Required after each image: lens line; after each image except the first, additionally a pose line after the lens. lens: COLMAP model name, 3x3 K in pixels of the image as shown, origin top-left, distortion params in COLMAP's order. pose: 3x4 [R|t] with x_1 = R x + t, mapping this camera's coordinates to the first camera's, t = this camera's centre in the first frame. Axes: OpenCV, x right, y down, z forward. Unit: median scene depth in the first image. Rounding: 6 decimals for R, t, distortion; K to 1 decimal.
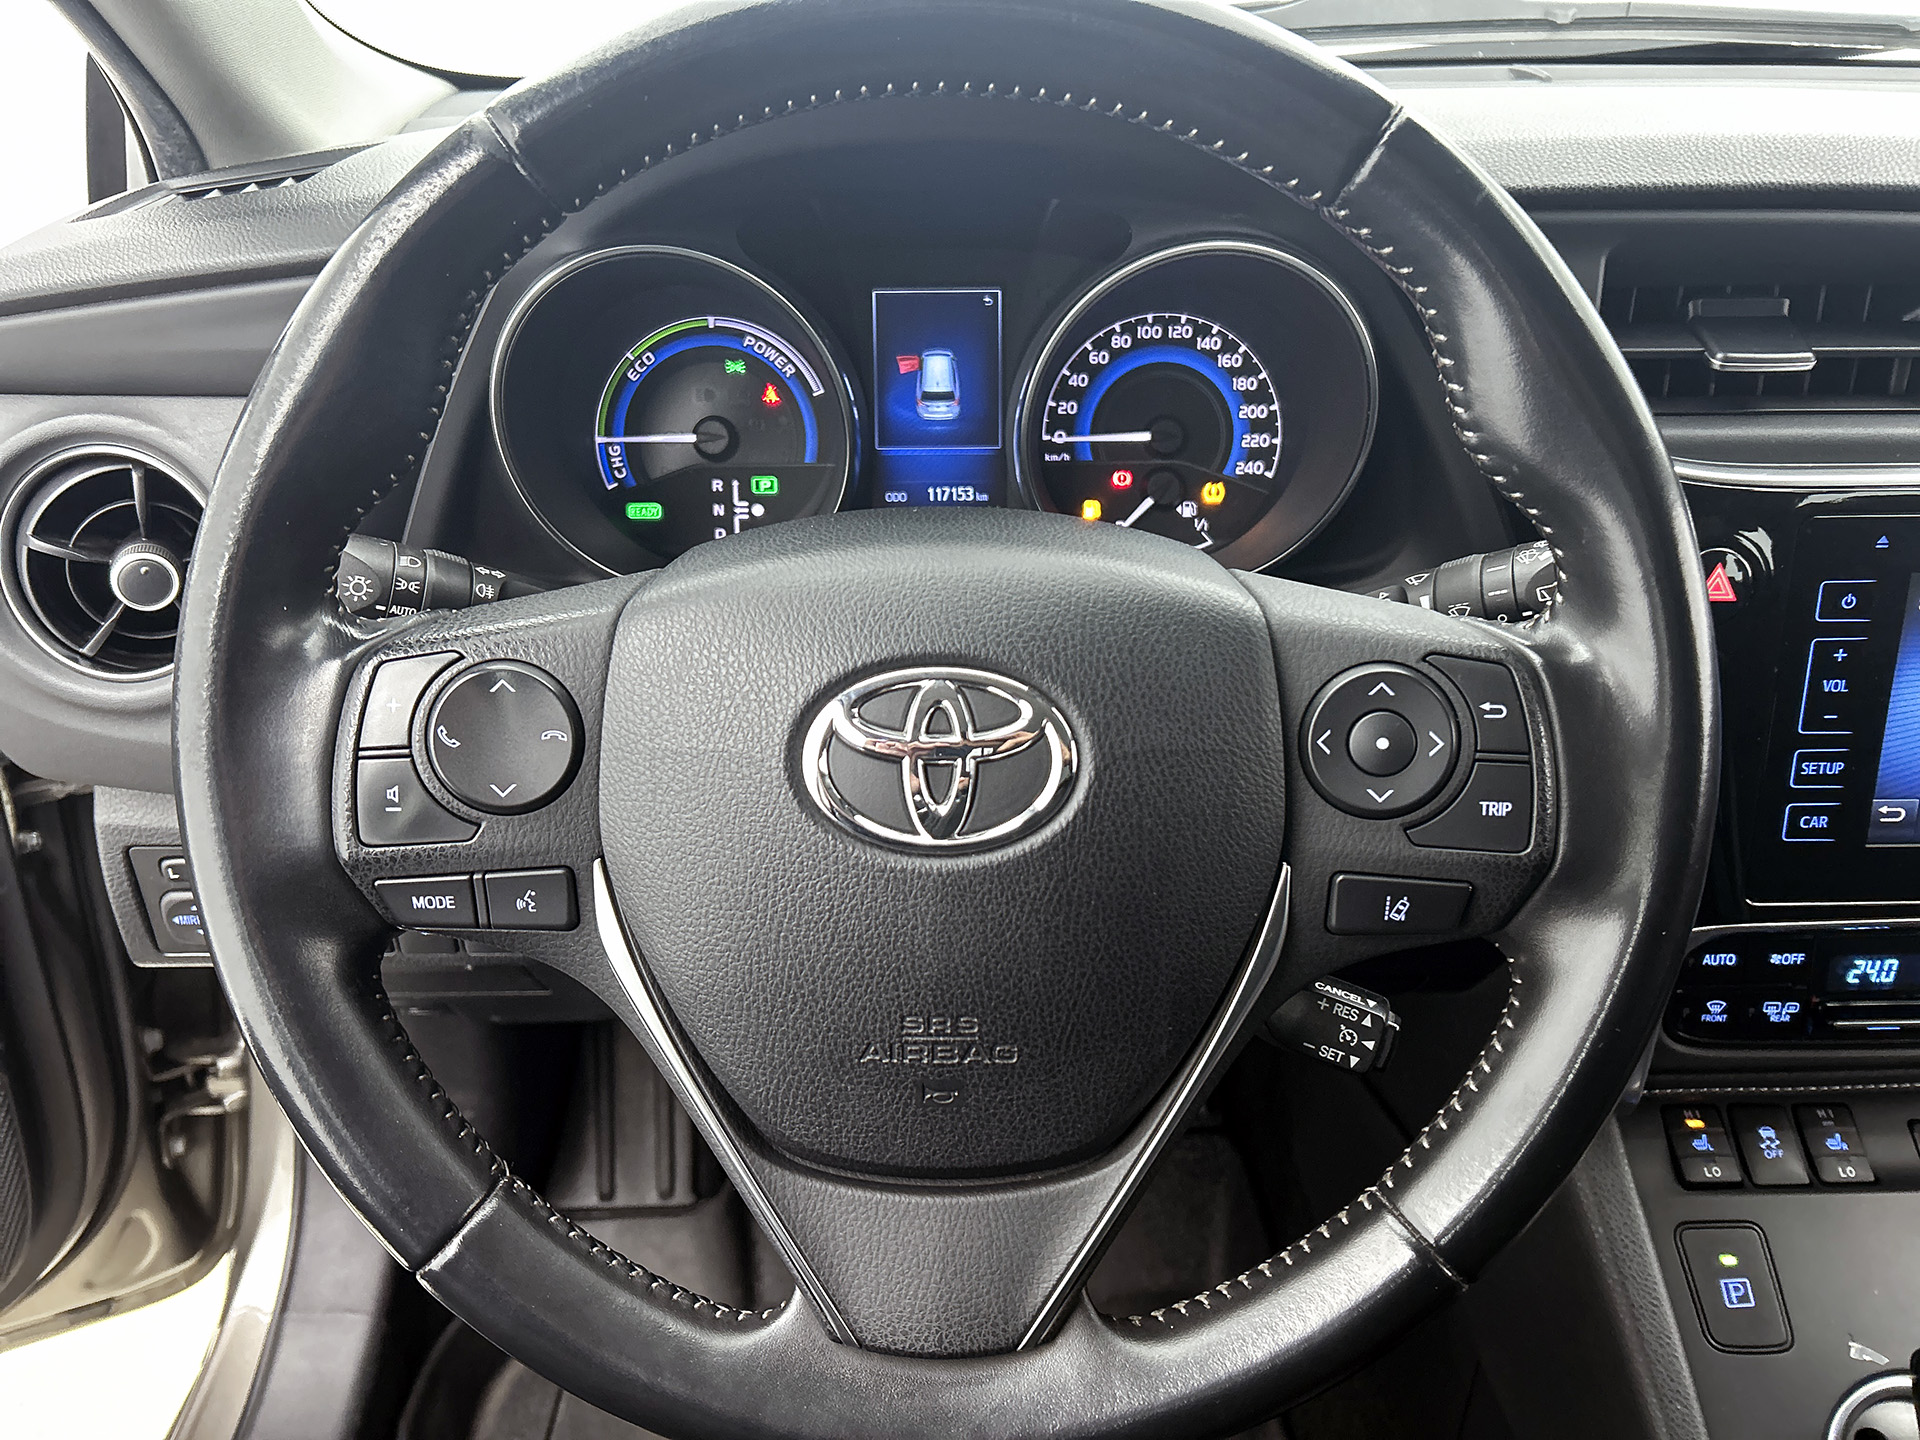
lens RADIAL K [[1450.2, 0, 953.9], [0, 1450.2, 734.6], [0, 0, 1]] dist [0.038445, -0.053454]
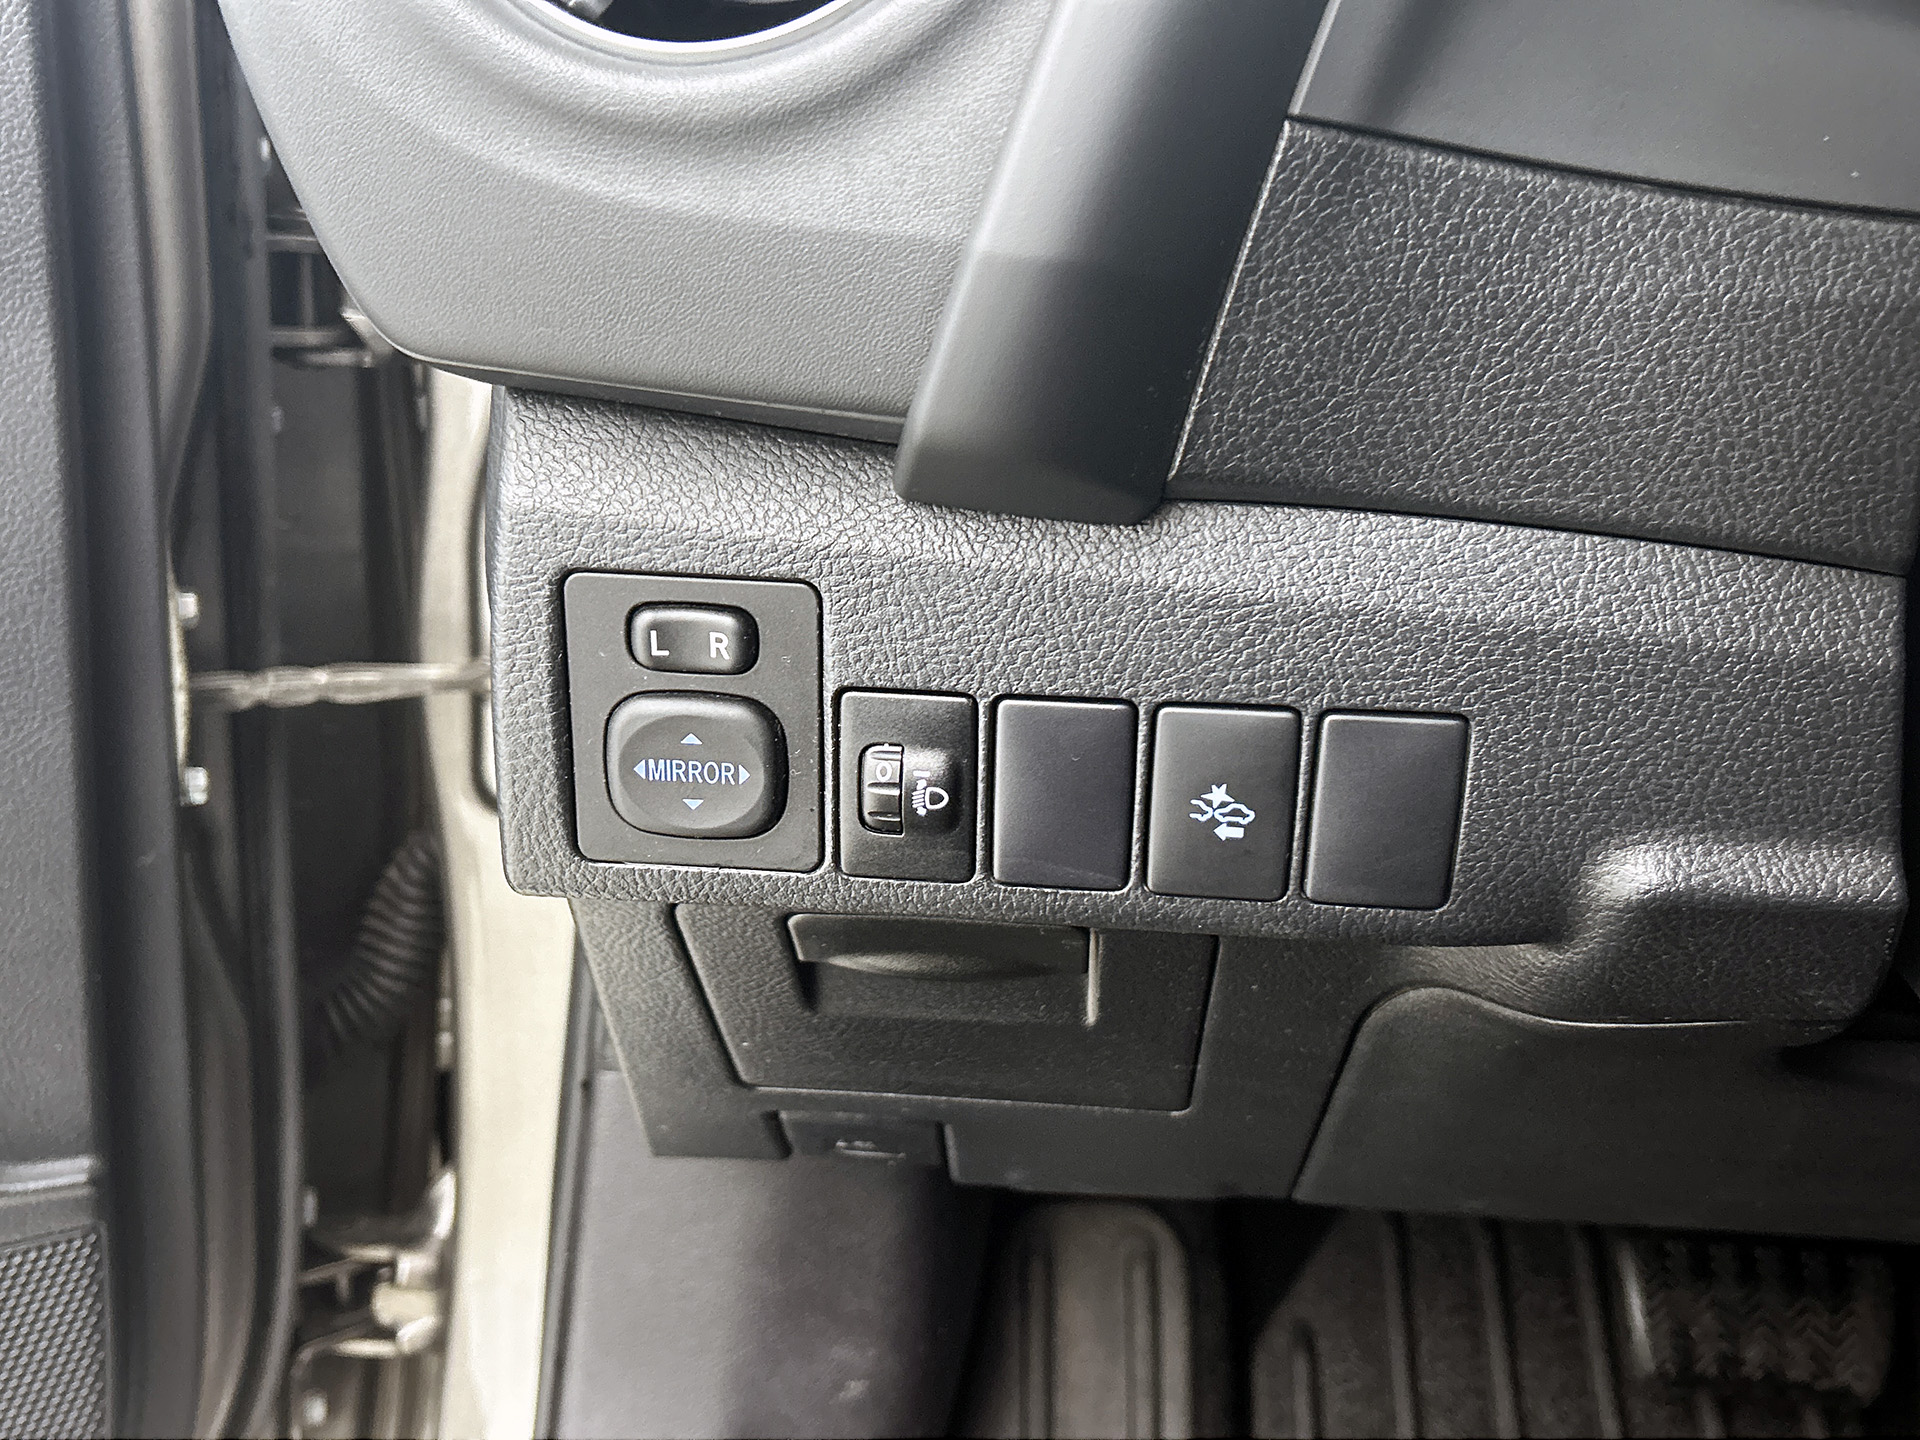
lens RADIAL K [[1761.0, 0, 947.1], [0, 1761.0, 721.9], [0, 0, 1]] dist [0.036018, 0.000000]
pose [[0.994520, 0.055205, -0.088788, -0.403527], [-0.068754, 0.985103, -0.157622, 0.186962], [0.078763, 0.162863, 0.983500, 0.513567]]
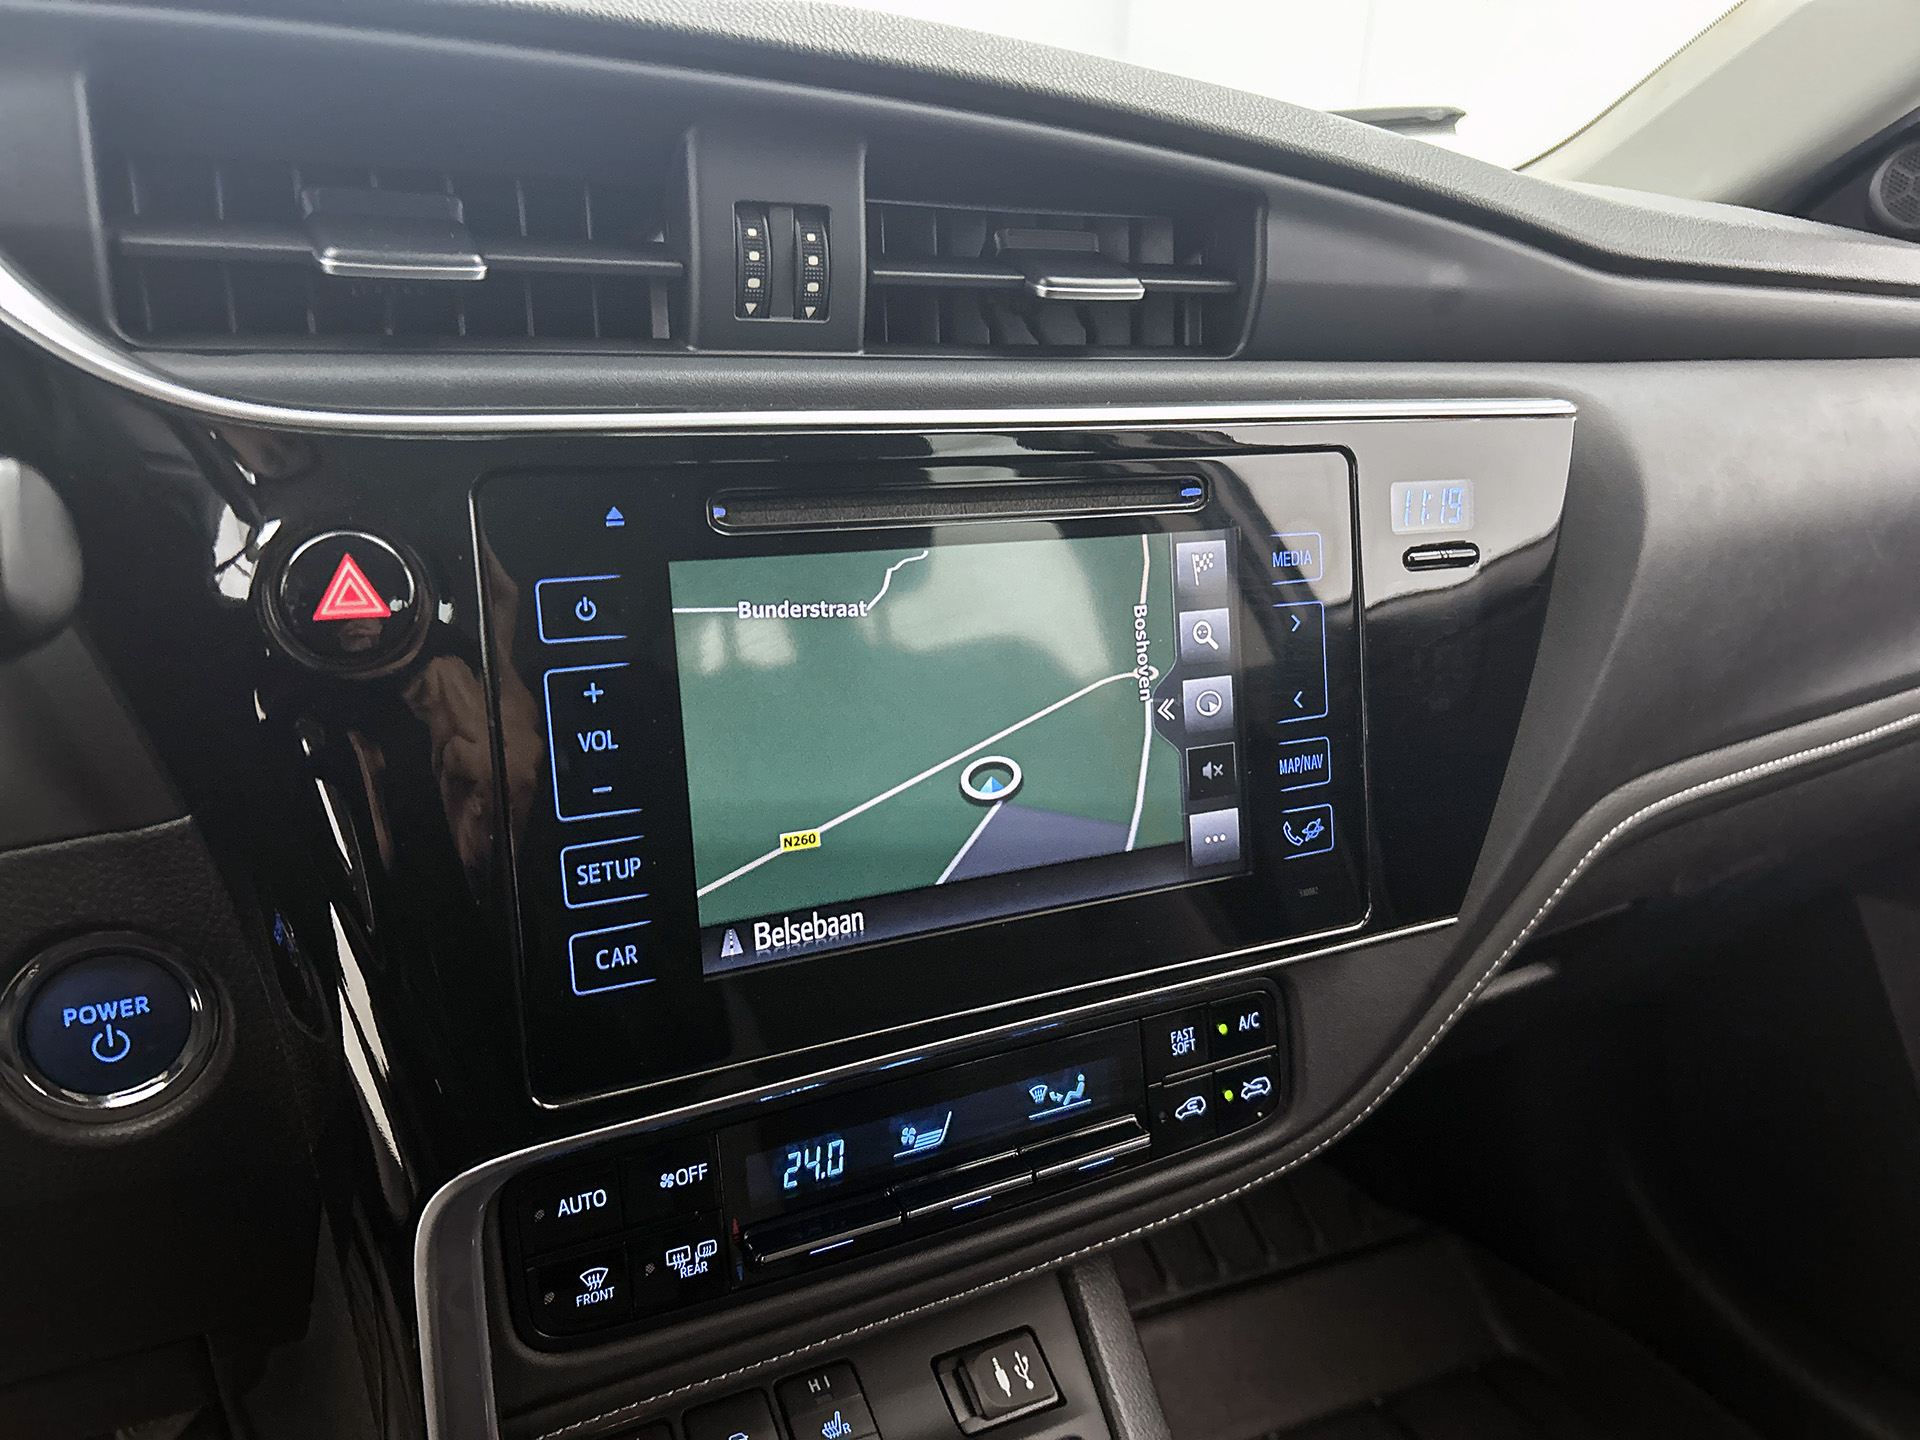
lens RADIAL K [[1450.2, 0, 952.2], [0, 1450.2, 716.7], [0, 0, 1]] dist [0.038445, -0.053454]
pose [[0.885396, -0.096279, 0.454758, 0.376877], [0.184056, 0.970969, -0.152781, 0.070372], [-0.426847, 0.218973, 0.877413, 0.303559]]
